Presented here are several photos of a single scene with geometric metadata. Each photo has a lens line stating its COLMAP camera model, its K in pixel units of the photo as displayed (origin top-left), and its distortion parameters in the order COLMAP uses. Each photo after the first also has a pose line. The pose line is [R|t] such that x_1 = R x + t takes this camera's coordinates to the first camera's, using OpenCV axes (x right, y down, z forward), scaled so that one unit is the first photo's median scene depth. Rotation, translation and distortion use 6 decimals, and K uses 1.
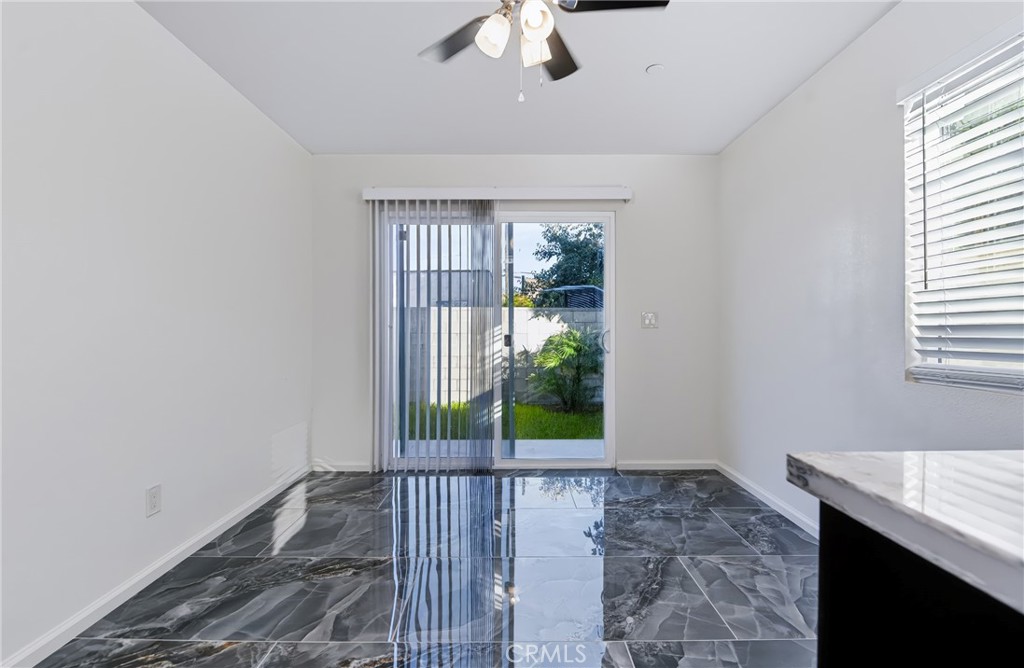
lens RADIAL K [[462.6, 0, 527.0], [0, 462.6, 332.5], [0, 0, 1]] dist [-0.004100, -0.001148]
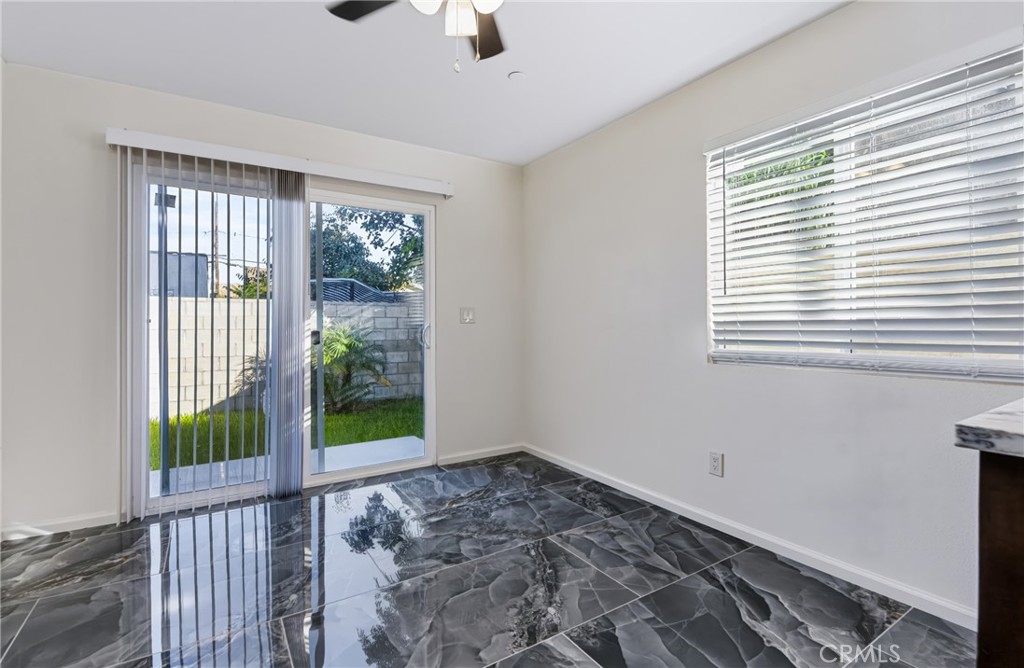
lens RADIAL K [[448.5, 0, 510.0], [0, 448.5, 324.2], [0, 0, 1]] dist [-0.007550, -0.002377]
pose [[0.858409, -0.001293, 0.512964, -0.175092], [0.005214, 0.999967, -0.006205, -0.000662], [-0.512940, 0.008001, 0.858387, 0.096766]]
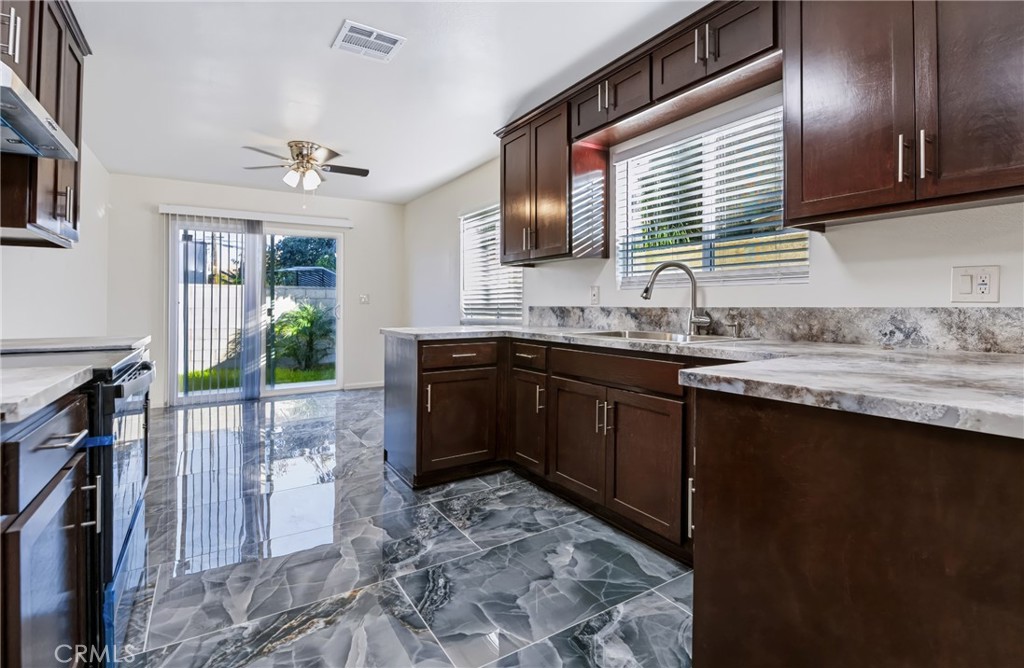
lens RADIAL K [[448.5, 0, 484.7], [0, 448.5, 301.7], [0, 0, 1]] dist [-0.007550, -0.002377]
pose [[0.877488, 0.003046, 0.479589, -0.139323], [0.003669, 0.999908, -0.013063, 0.004411], [-0.479585, 0.013222, 0.877396, -0.670158]]
